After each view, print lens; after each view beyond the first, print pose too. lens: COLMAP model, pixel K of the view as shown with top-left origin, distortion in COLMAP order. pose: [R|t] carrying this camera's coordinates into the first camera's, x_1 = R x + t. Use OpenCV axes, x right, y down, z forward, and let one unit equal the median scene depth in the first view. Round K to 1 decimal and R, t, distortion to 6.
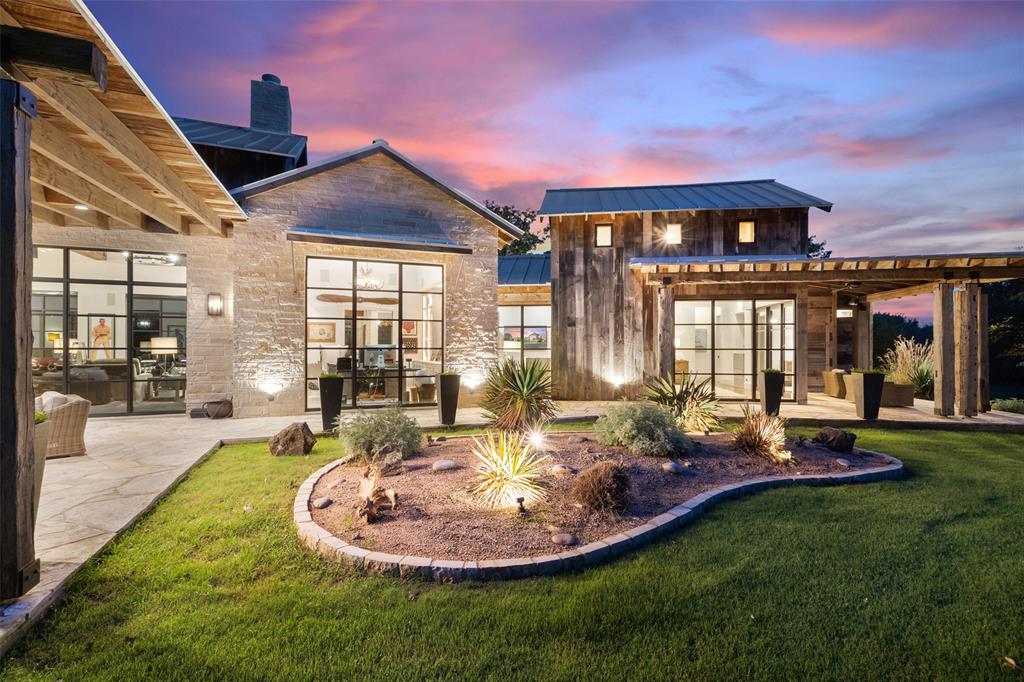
lens RADIAL K [[453.6, 0, 513.1], [0, 453.6, 345.8], [0, 0, 1]] dist [-0.012057, 0.000180]
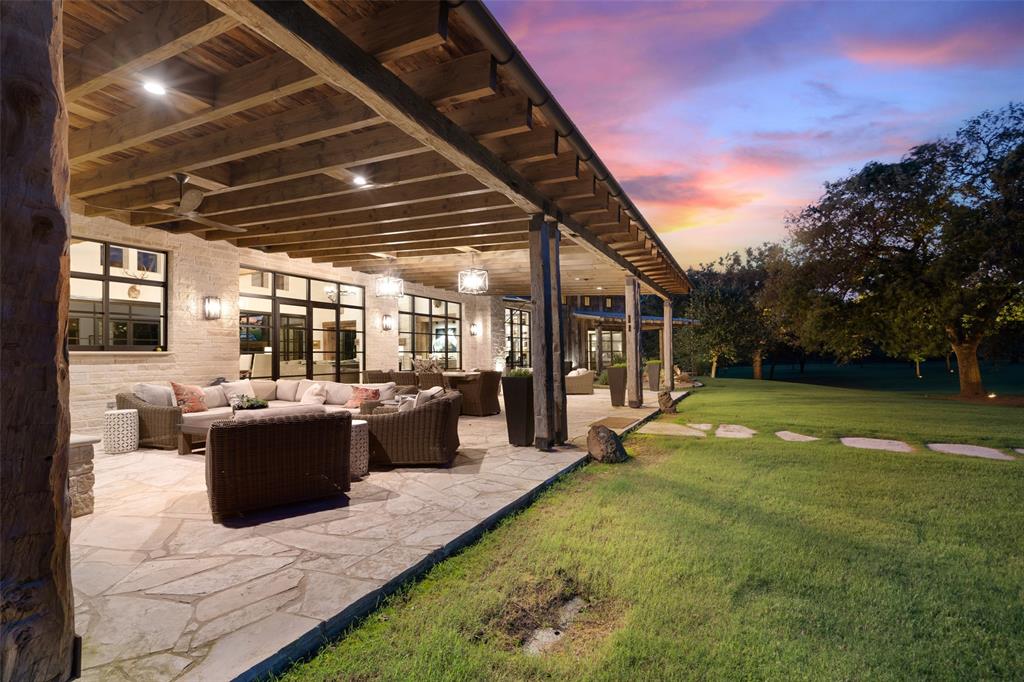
lens RADIAL K [[453.6, 0, 513.1], [0, 453.6, 345.8], [0, 0, 1]] dist [-0.012057, 0.000180]
pose [[0.771544, 0.009365, 0.636107, -1.384646], [-0.009884, 0.999947, -0.002734, -0.012719], [-0.636099, -0.004178, 0.771596, -0.527238]]
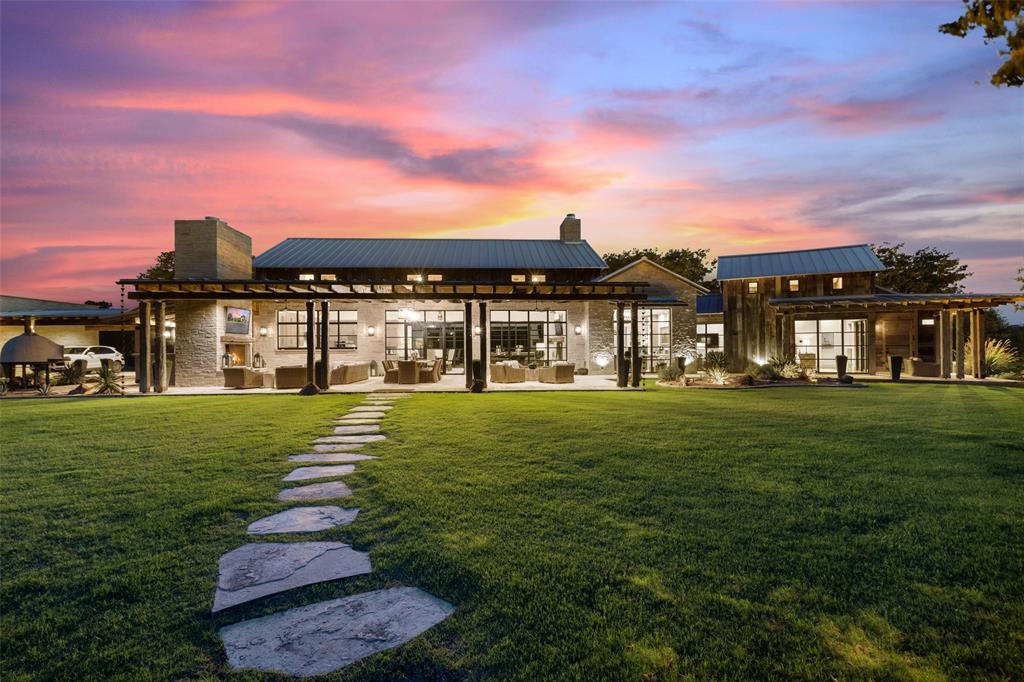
lens RADIAL K [[453.6, 0, 513.1], [0, 453.6, 345.8], [0, 0, 1]] dist [-0.012057, 0.000180]
pose [[0.948518, -0.010444, -0.316551, -0.164109], [0.009851, 0.999945, -0.003474, 0.000663], [0.316570, 0.000177, 0.948569, -1.162674]]
